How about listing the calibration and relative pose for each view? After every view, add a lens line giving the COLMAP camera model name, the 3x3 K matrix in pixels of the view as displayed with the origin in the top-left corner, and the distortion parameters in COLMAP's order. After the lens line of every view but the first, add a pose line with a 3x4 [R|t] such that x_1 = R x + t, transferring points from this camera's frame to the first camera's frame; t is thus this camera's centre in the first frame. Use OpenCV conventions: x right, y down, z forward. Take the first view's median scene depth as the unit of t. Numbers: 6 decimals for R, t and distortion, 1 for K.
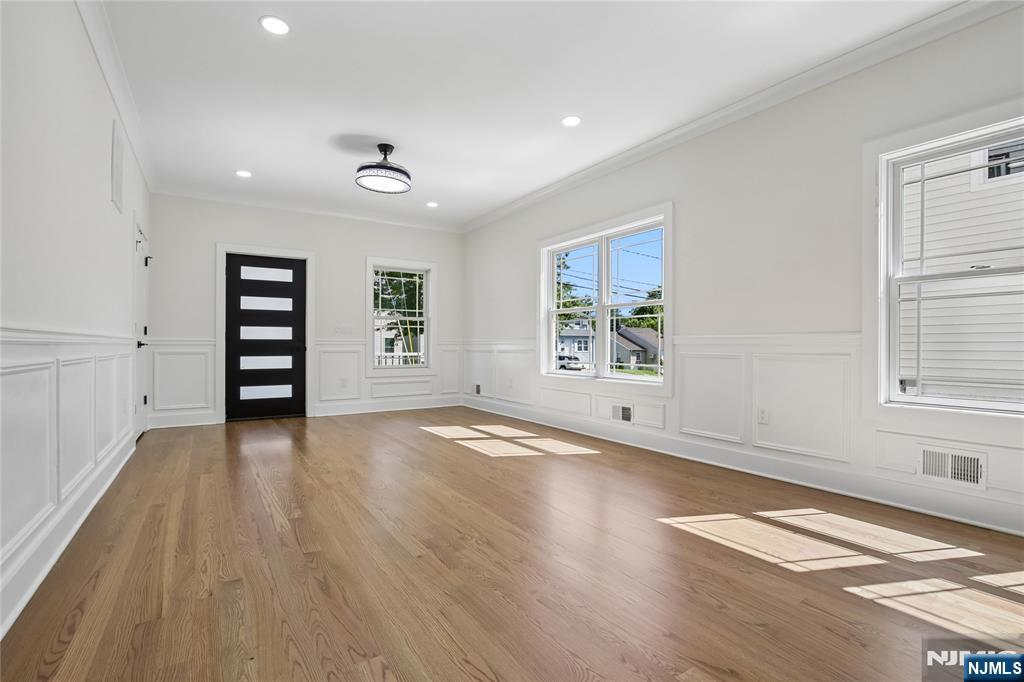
lens RADIAL K [[480.9, 0, 512.0], [0, 480.9, 341.0], [0, 0, 1]] dist [-0.032246, 0.008979]
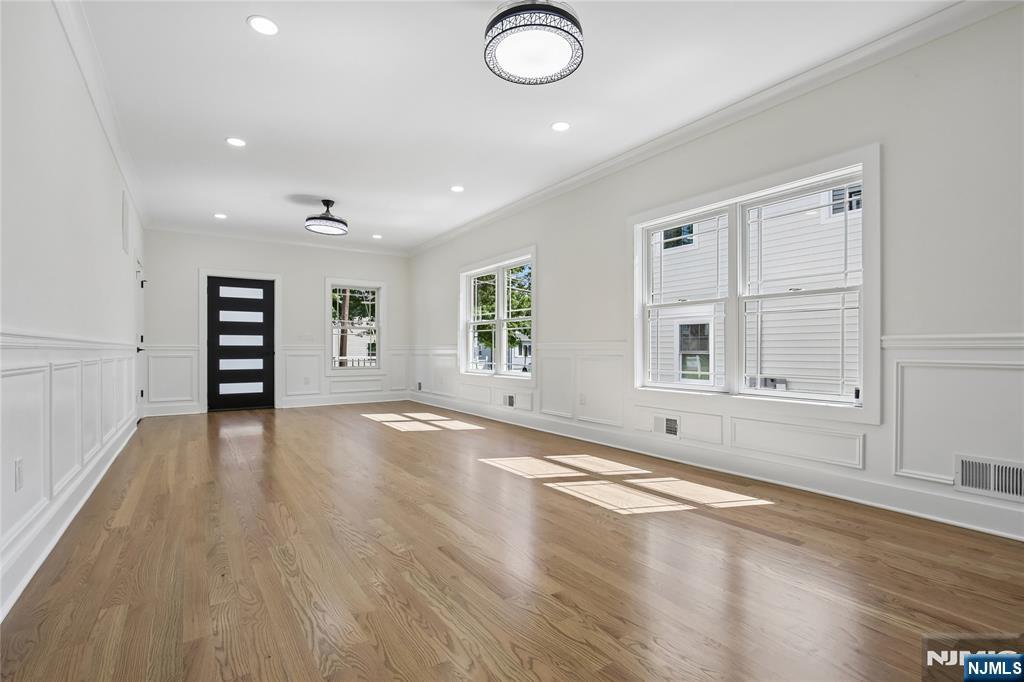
lens RADIAL K [[476.1, 0, 510.4], [0, 476.1, 348.8], [0, 0, 1]] dist [-0.001499, -0.007654]
pose [[0.999757, -0.001250, 0.022022, 0.163030], [0.001118, 0.999981, 0.006023, -0.001824], [-0.022029, -0.005997, 0.999739, -0.259680]]
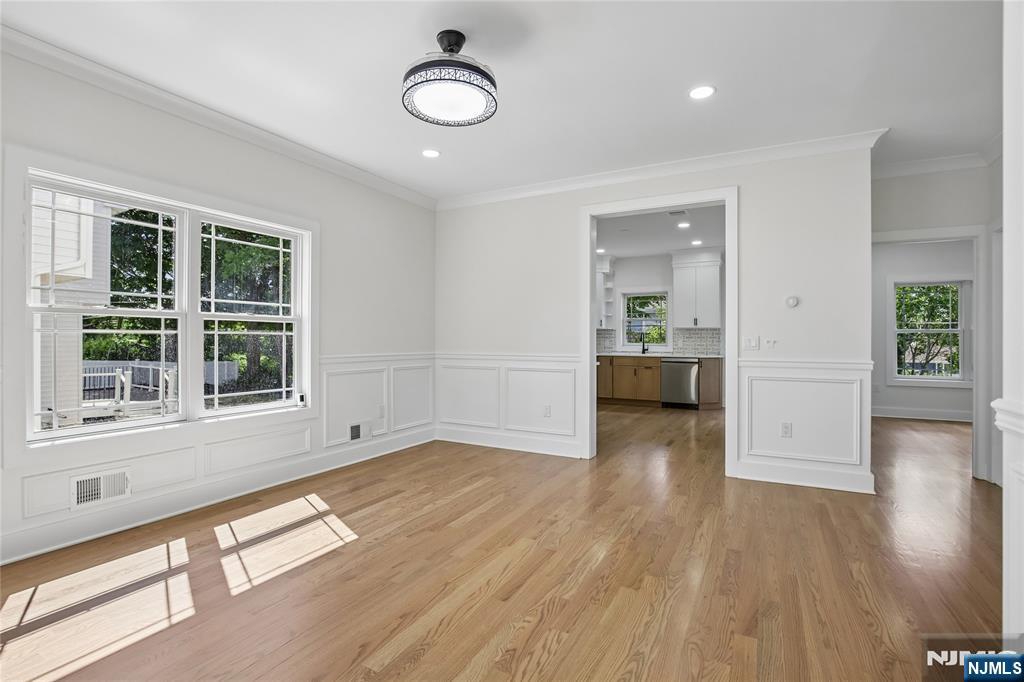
lens RADIAL K [[480.9, 0, 512.0], [0, 480.9, 341.0], [0, 0, 1]] dist [-0.032246, 0.008979]
pose [[-0.481516, -0.003703, 0.876430, -0.210084], [-0.008670, 0.999962, -0.000538, -0.035785], [-0.876395, -0.007858, -0.481530, 0.303445]]
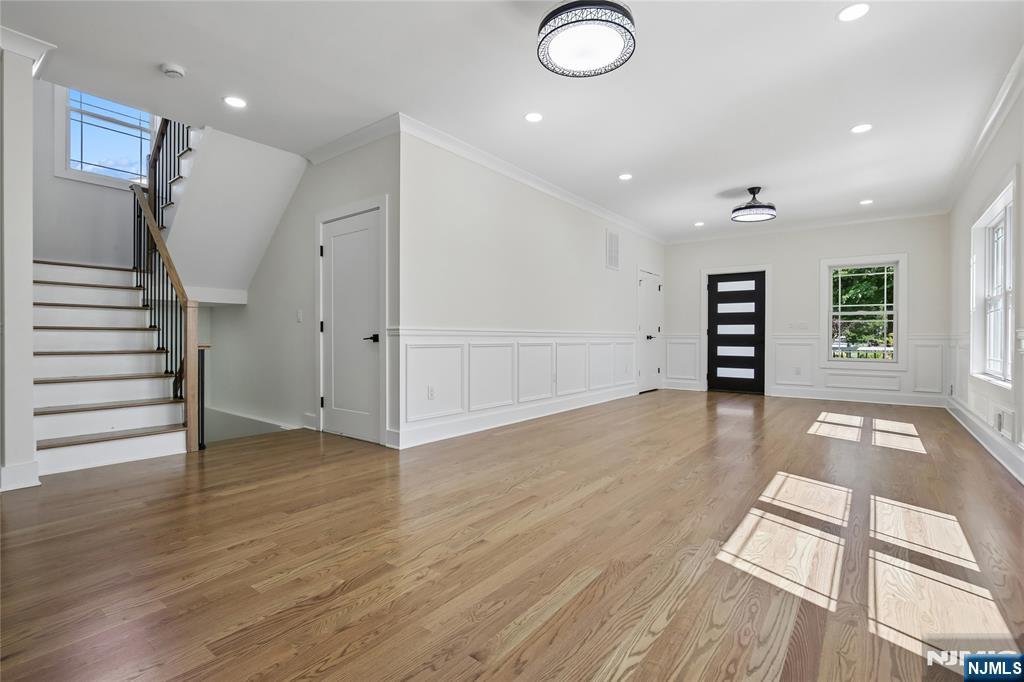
lens RADIAL K [[474.4, 0, 518.2], [0, 474.4, 337.7], [0, 0, 1]] dist [-0.018297, 0.008366]
pose [[0.349400, 0.003300, -0.936968, 0.557854], [0.001120, 0.999992, 0.003939, 0.000523], [0.936973, -0.002426, 0.349394, -0.052601]]
